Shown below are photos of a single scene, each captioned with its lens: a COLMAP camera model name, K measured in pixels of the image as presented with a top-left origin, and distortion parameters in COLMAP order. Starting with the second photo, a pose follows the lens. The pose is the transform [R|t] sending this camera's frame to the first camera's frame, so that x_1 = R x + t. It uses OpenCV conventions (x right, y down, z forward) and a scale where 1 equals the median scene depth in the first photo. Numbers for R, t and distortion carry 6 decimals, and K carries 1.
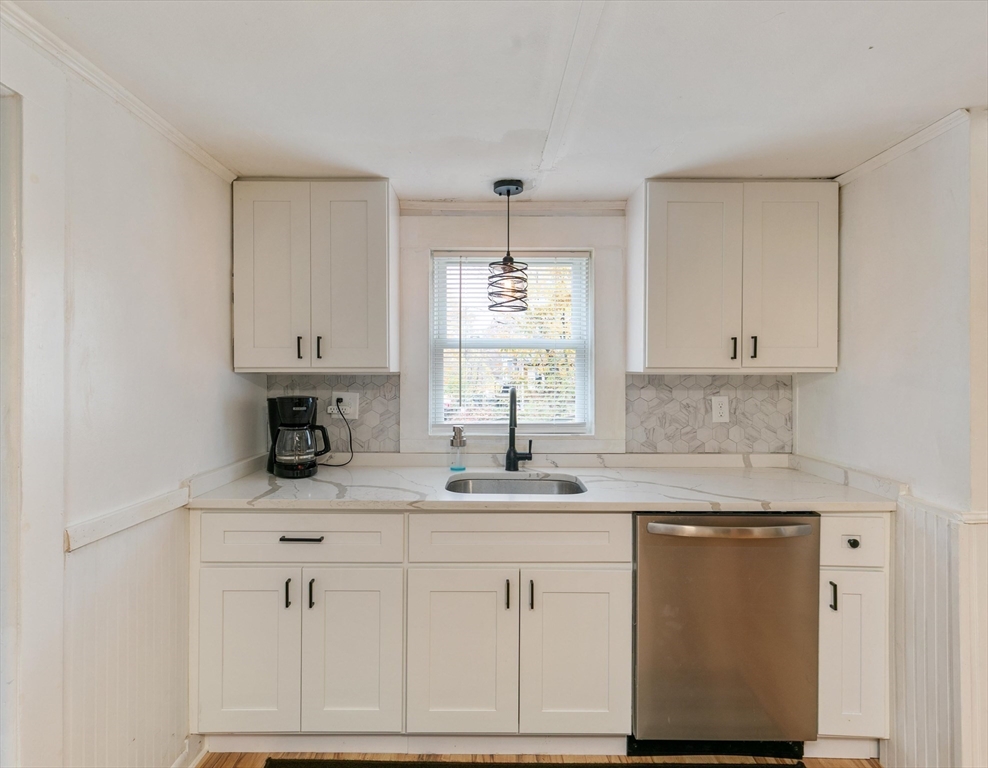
lens RADIAL K [[556.5, 0, 495.2], [0, 556.5, 378.8], [0, 0, 1]] dist [0.003688, -0.001005]
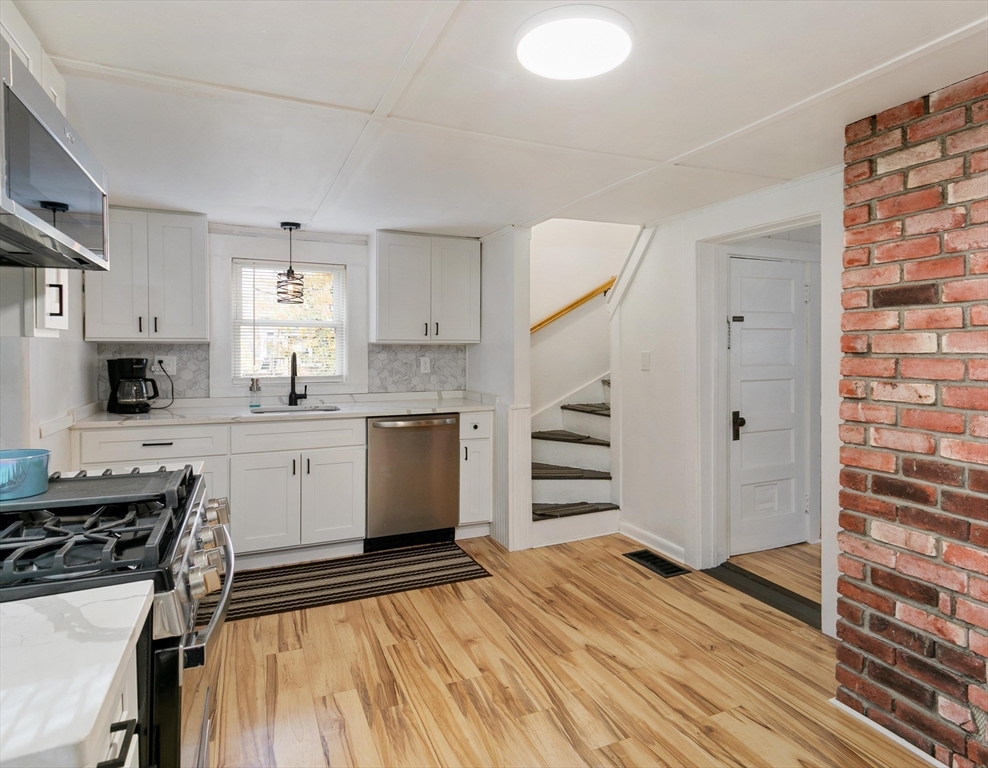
lens RADIAL K [[532.0, 0, 489.5], [0, 532.0, 356.6], [0, 0, 1]] dist [0.006621, -0.000583]
pose [[0.917775, -0.005438, 0.397063, -0.059115], [0.001561, 0.999948, 0.010087, 0.014967], [-0.397098, -0.008637, 0.917736, -0.606480]]
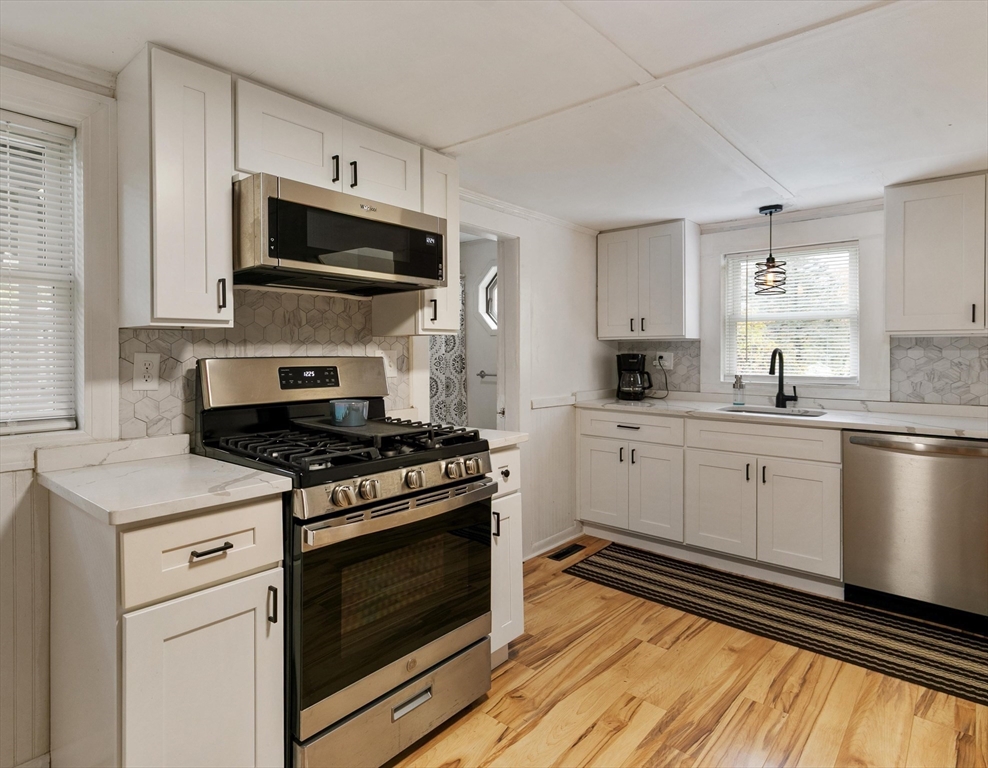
lens RADIAL K [[532.0, 0, 489.5], [0, 532.0, 356.6], [0, 0, 1]] dist [0.006621, -0.000583]
pose [[0.781178, 0.003706, -0.624298, 0.308273], [0.001149, 0.999972, 0.007373, 0.027198], [0.624308, -0.006477, 0.781152, -0.525688]]
